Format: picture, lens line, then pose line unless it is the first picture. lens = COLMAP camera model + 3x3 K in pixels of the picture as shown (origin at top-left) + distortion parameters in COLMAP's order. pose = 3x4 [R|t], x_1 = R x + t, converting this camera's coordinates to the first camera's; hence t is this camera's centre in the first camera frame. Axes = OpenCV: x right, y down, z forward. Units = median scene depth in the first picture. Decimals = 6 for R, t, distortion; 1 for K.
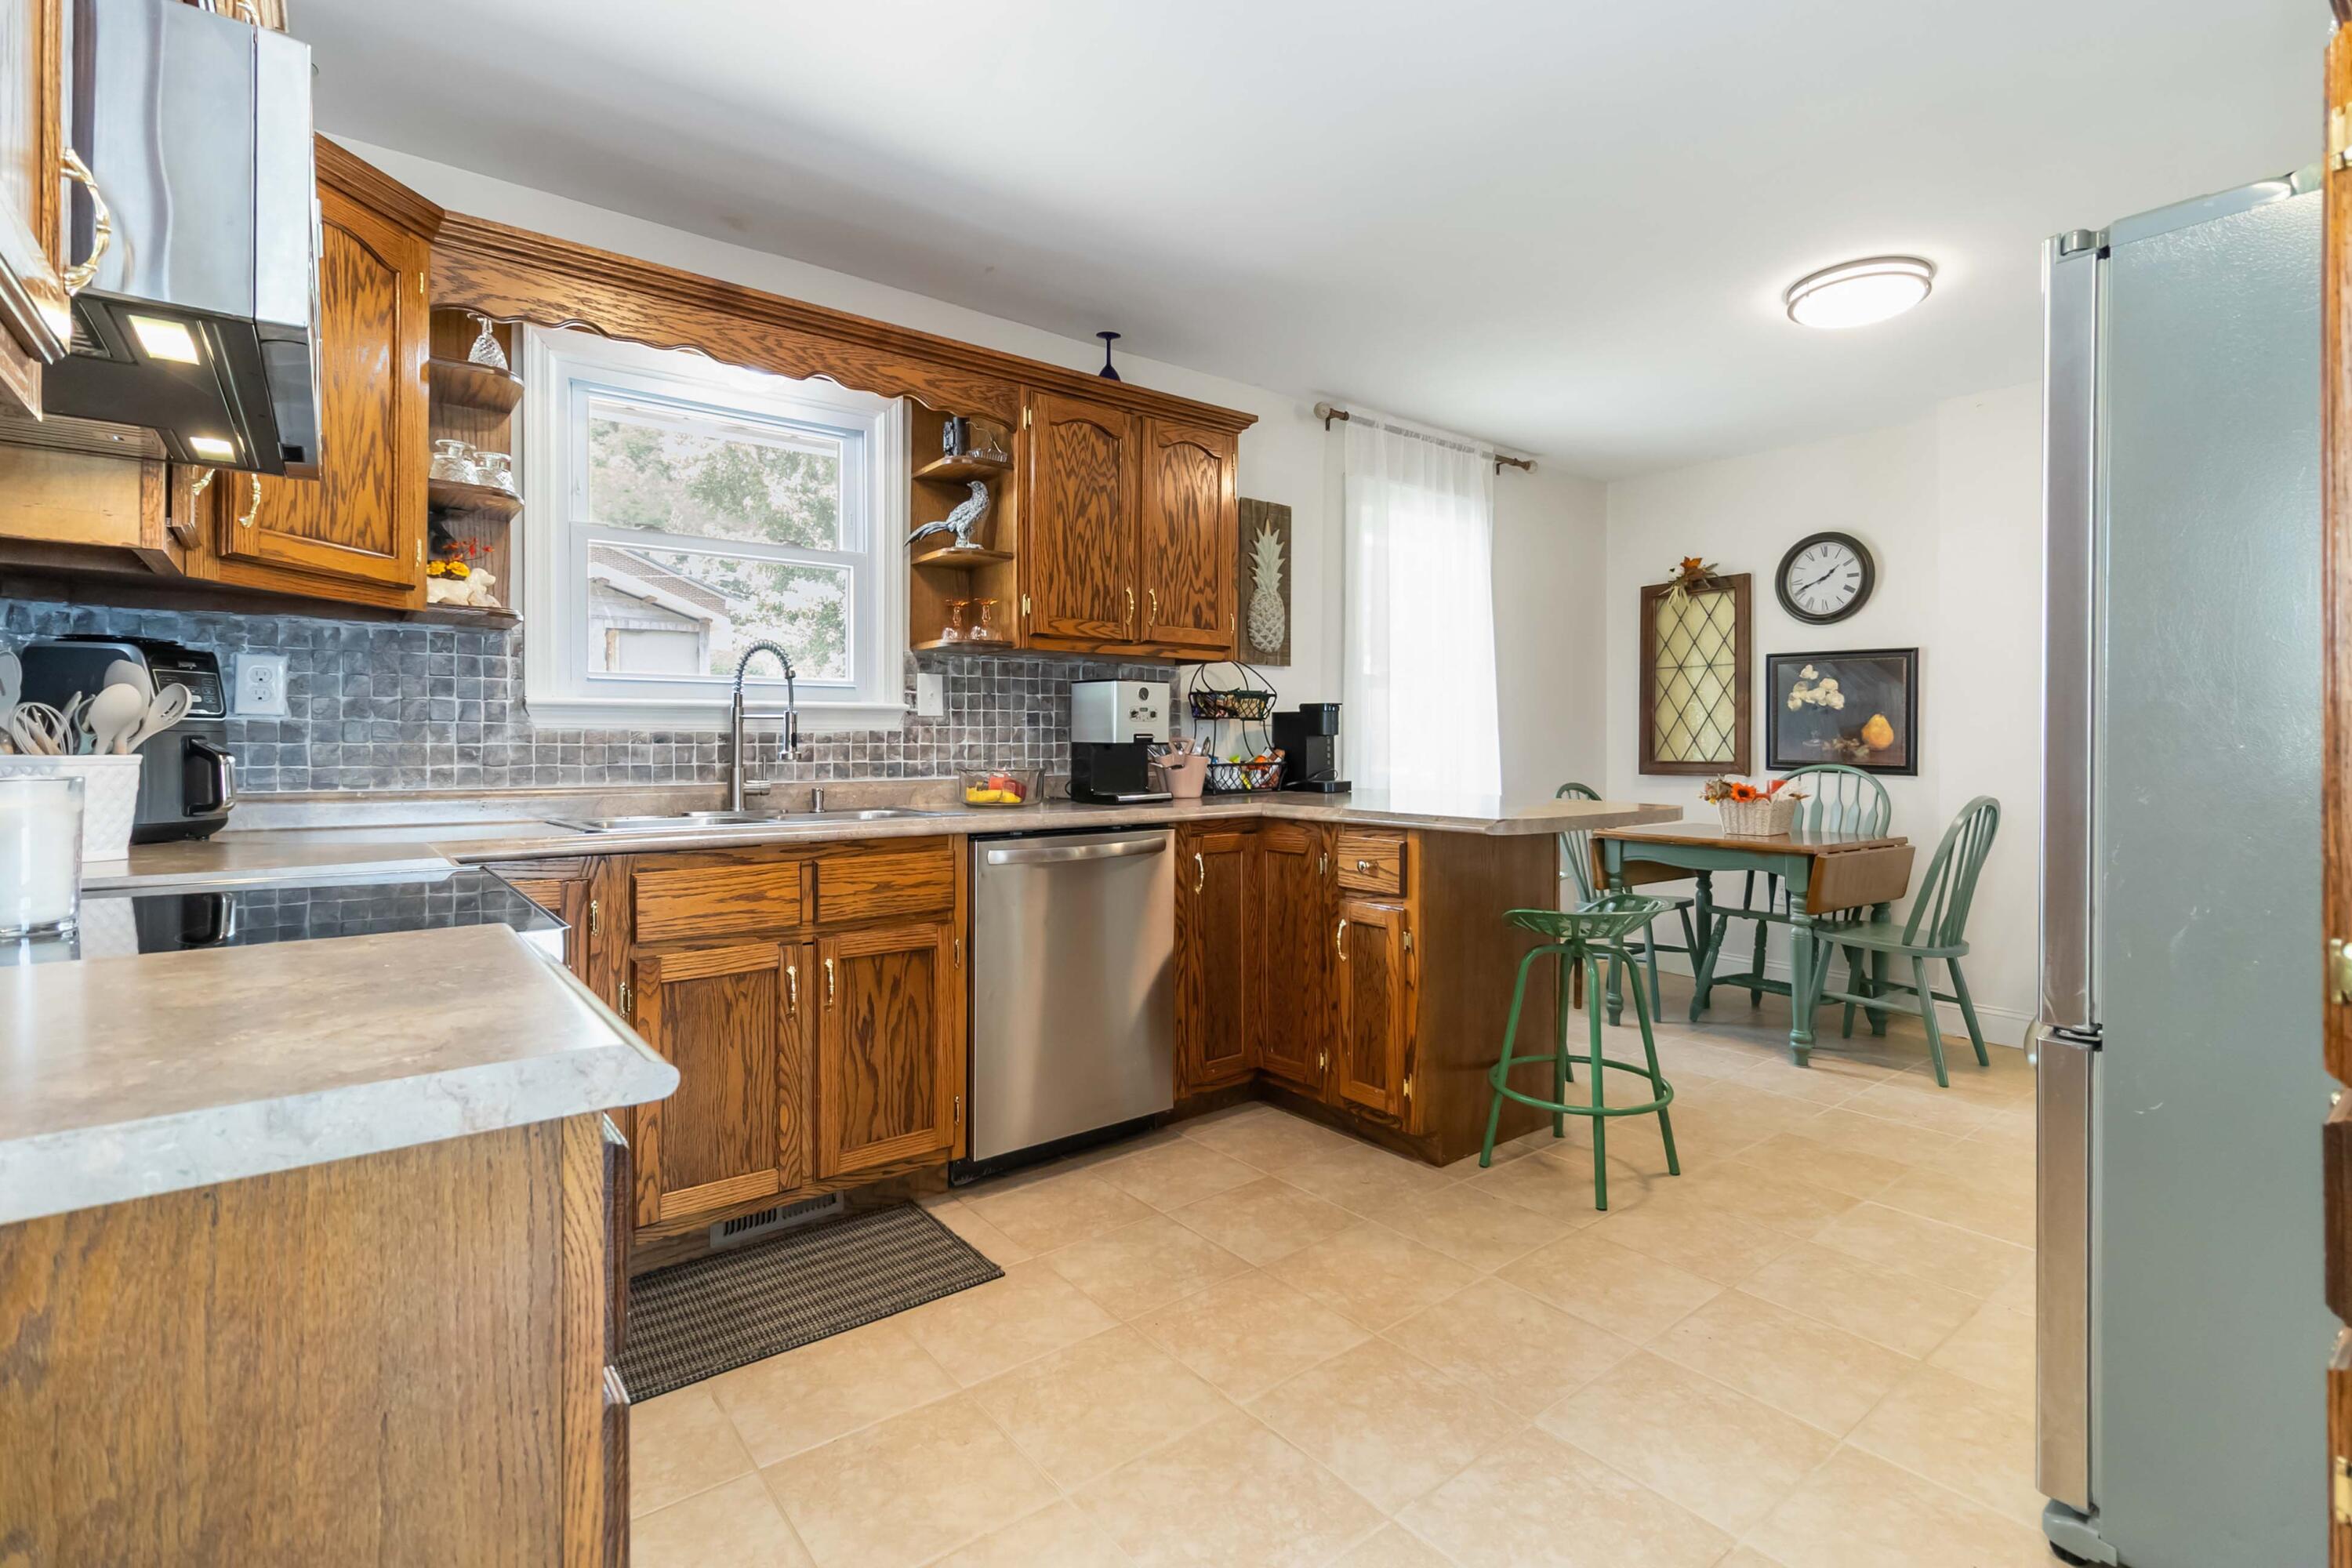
lens RADIAL K [[1105.6, 0, 1209.5], [0, 1105.6, 741.3], [0, 0, 1]] dist [0.007484, -0.002376]
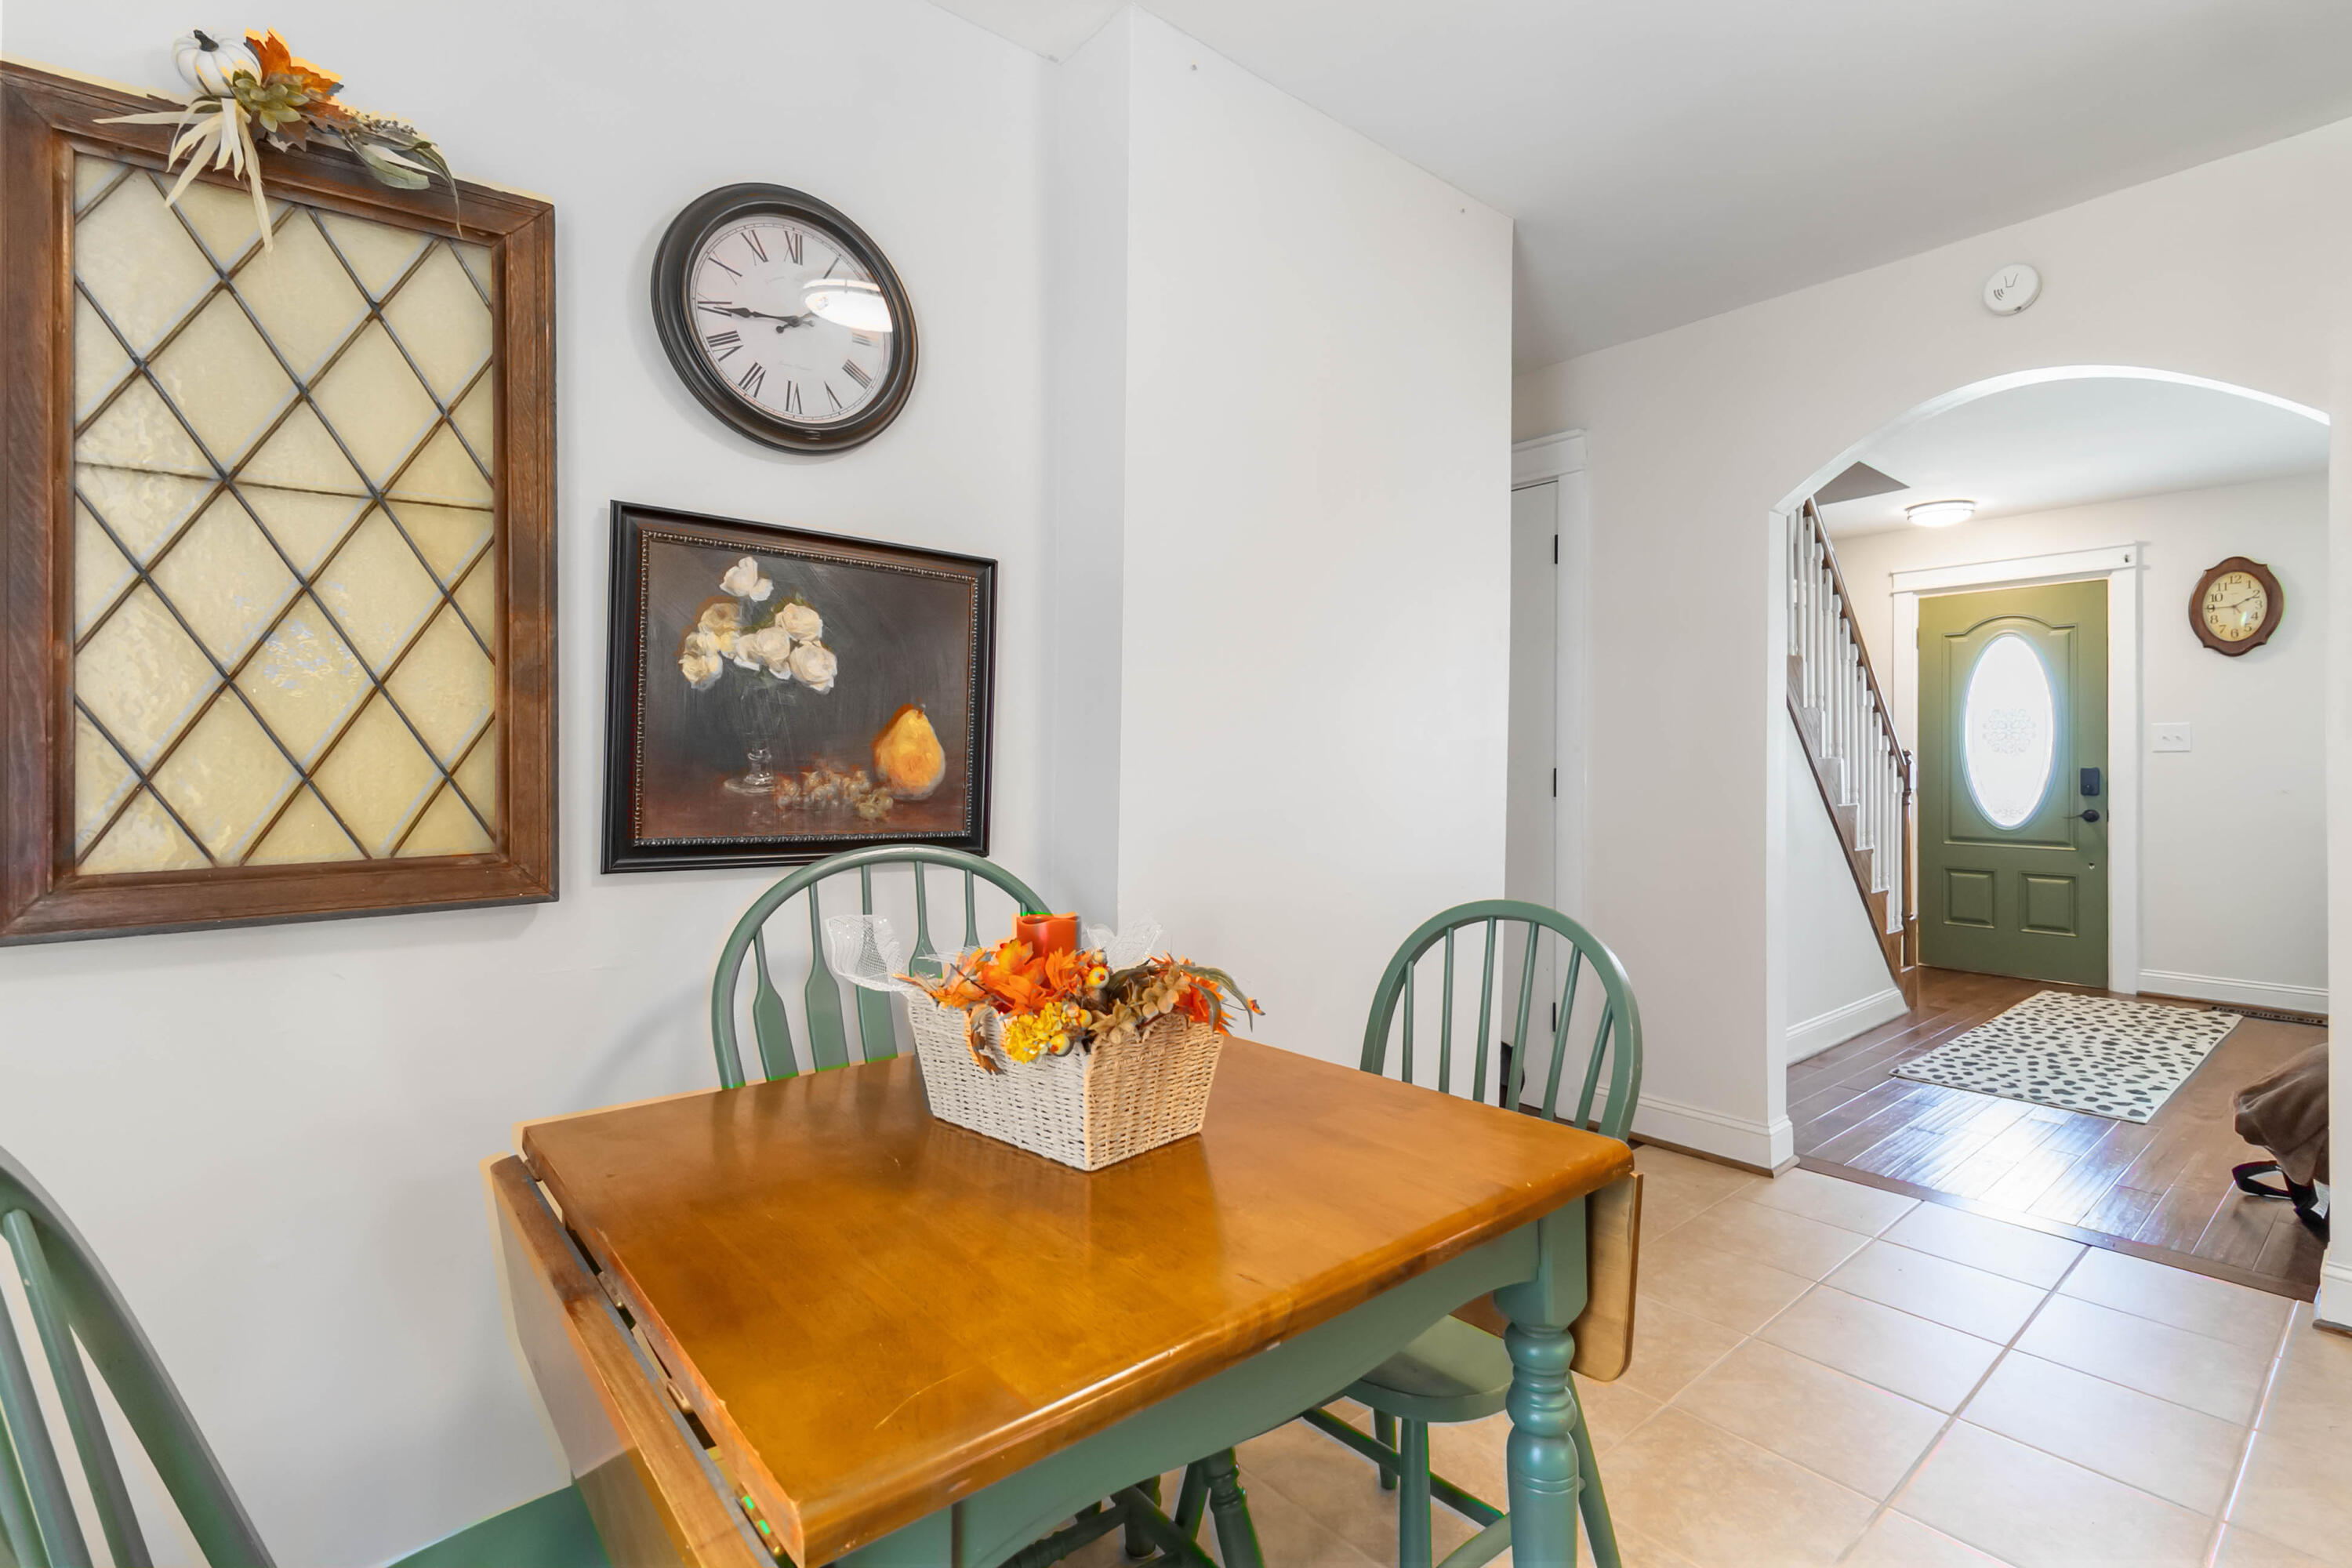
lens RADIAL K [[1105.6, 0, 1239.0], [0, 1105.6, 765.0], [0, 0, 1]] dist [0.007484, -0.002376]
pose [[-0.035272, -0.006336, 0.999358, 0.203146], [-0.001669, 0.999979, 0.006281, -0.007366], [-0.999376, -0.001446, -0.035282, 0.915661]]
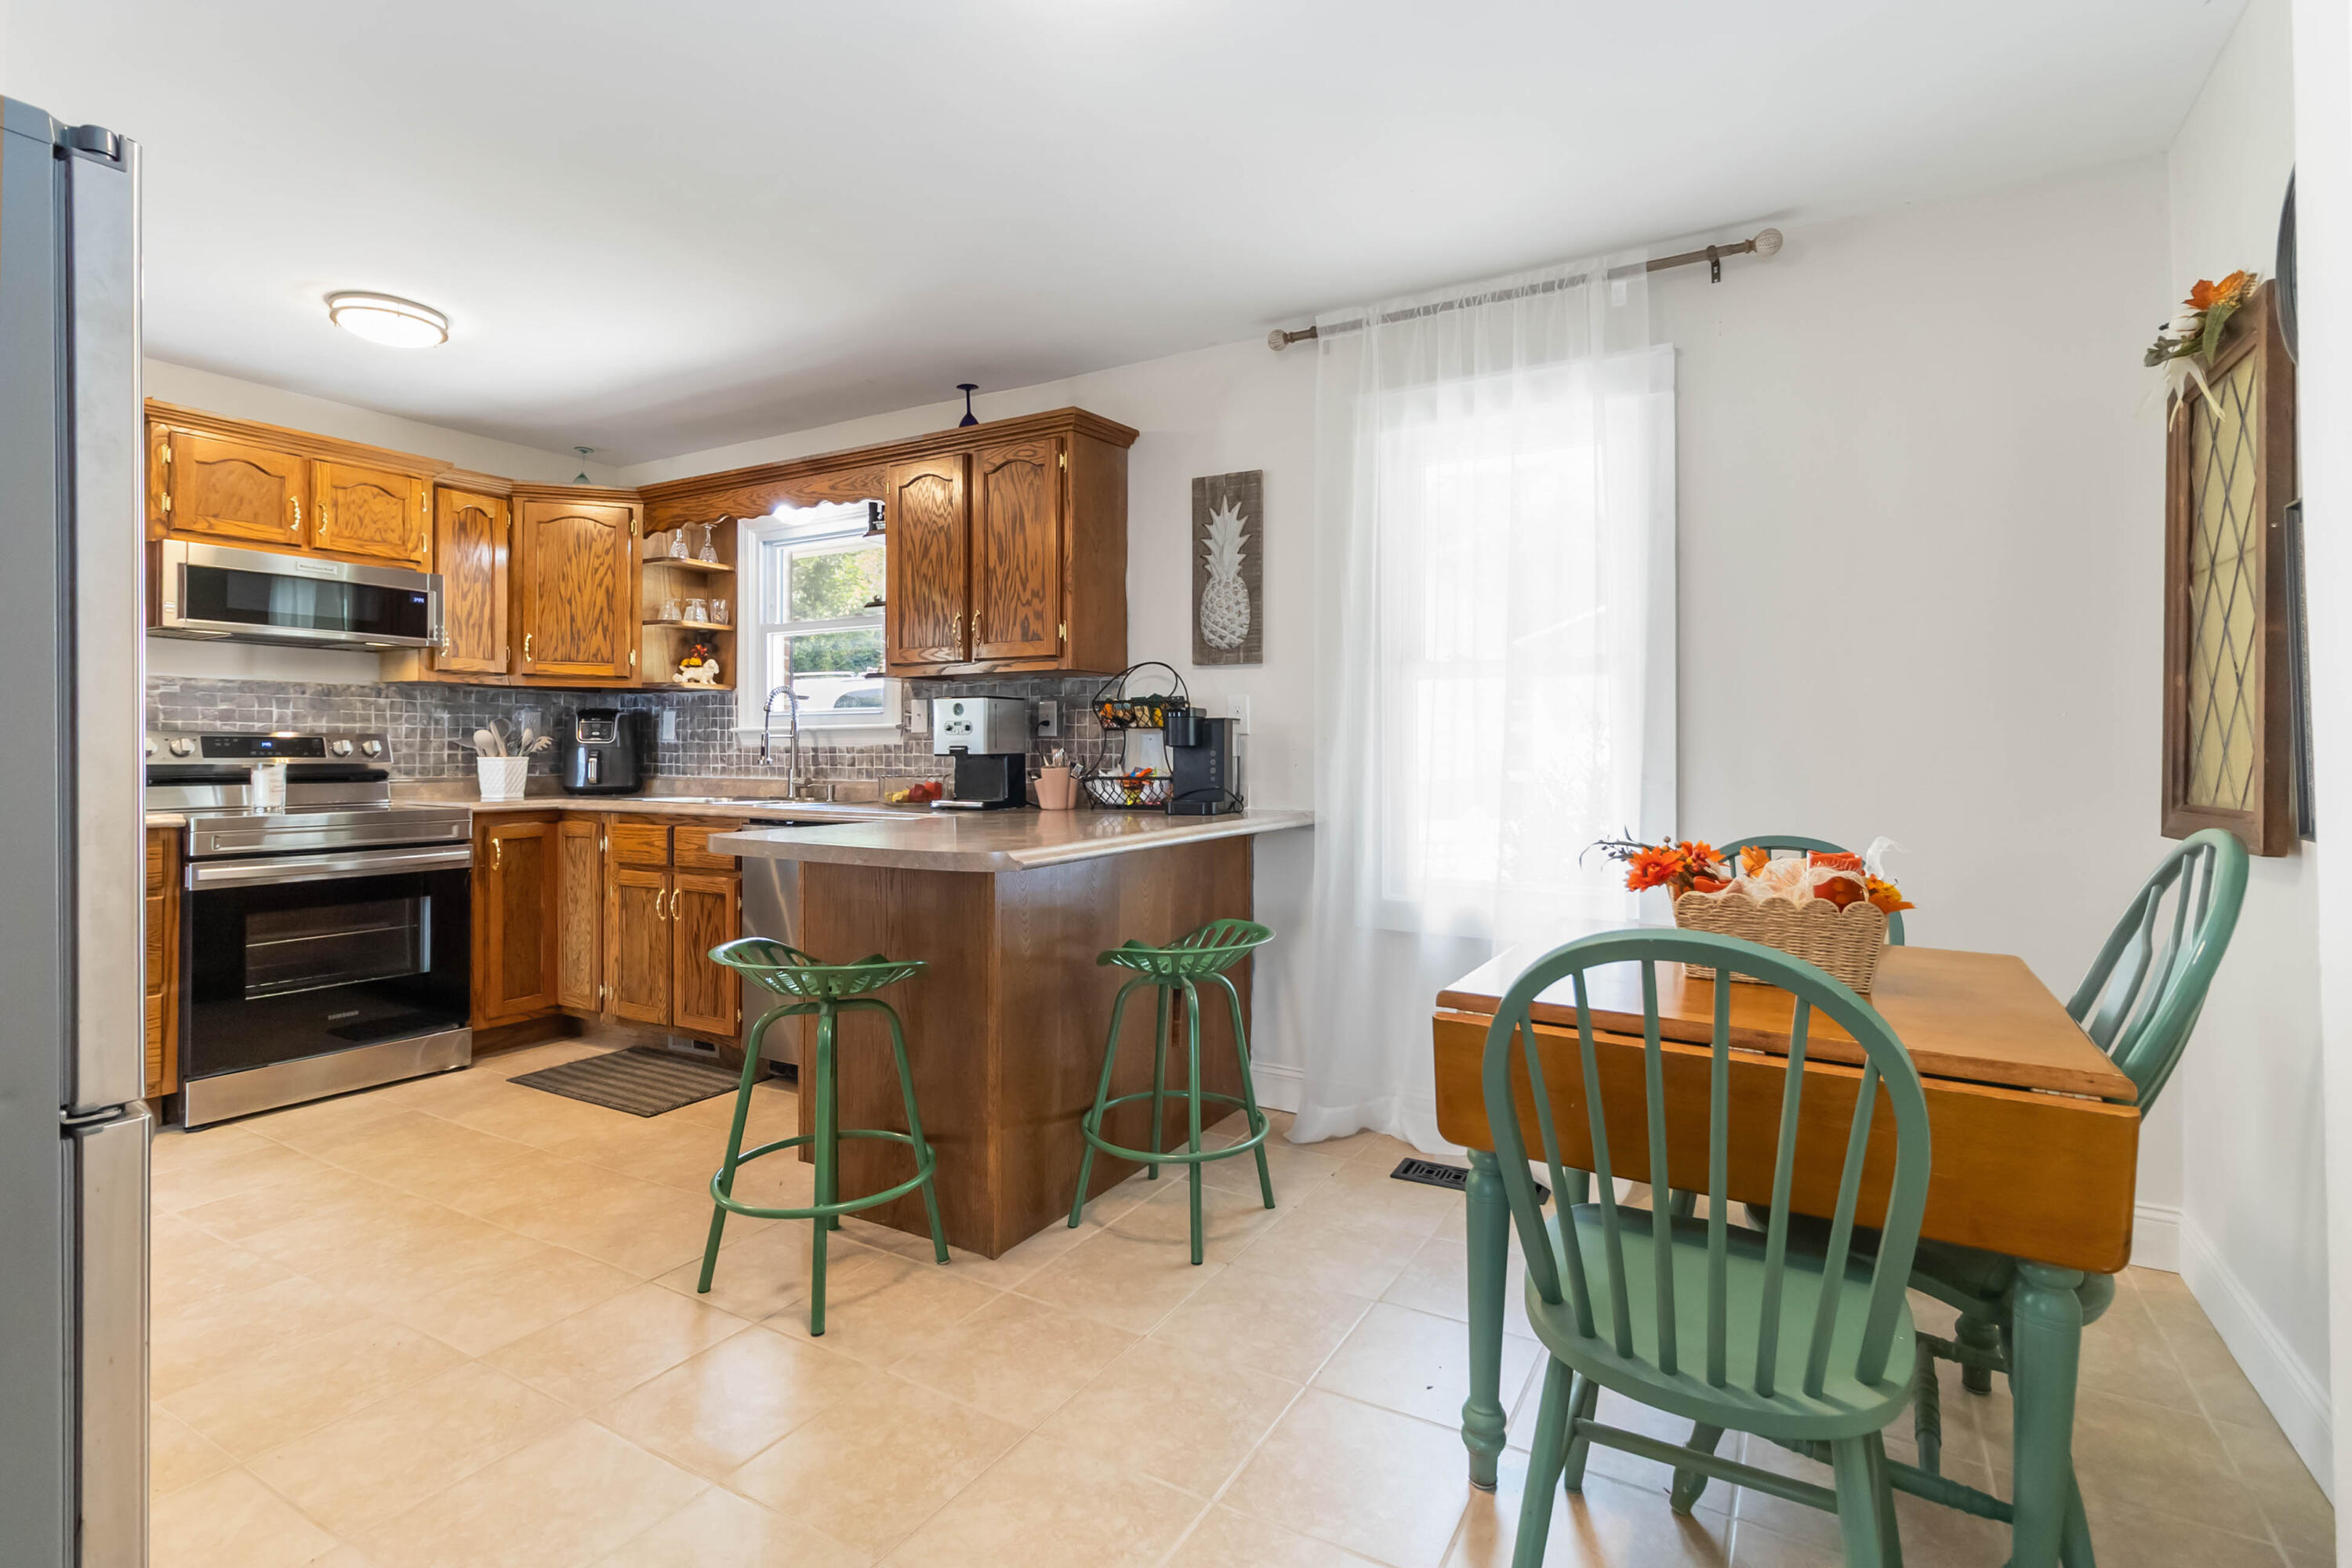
lens RADIAL K [[1105.6, 0, 1216.7], [0, 1105.6, 743.9], [0, 0, 1]] dist [0.007484, -0.002376]
pose [[0.361061, -0.005637, -0.932525, 0.770037], [-0.001278, 0.999978, -0.006540, -0.001367], [0.932541, 0.003553, 0.361046, 0.620484]]
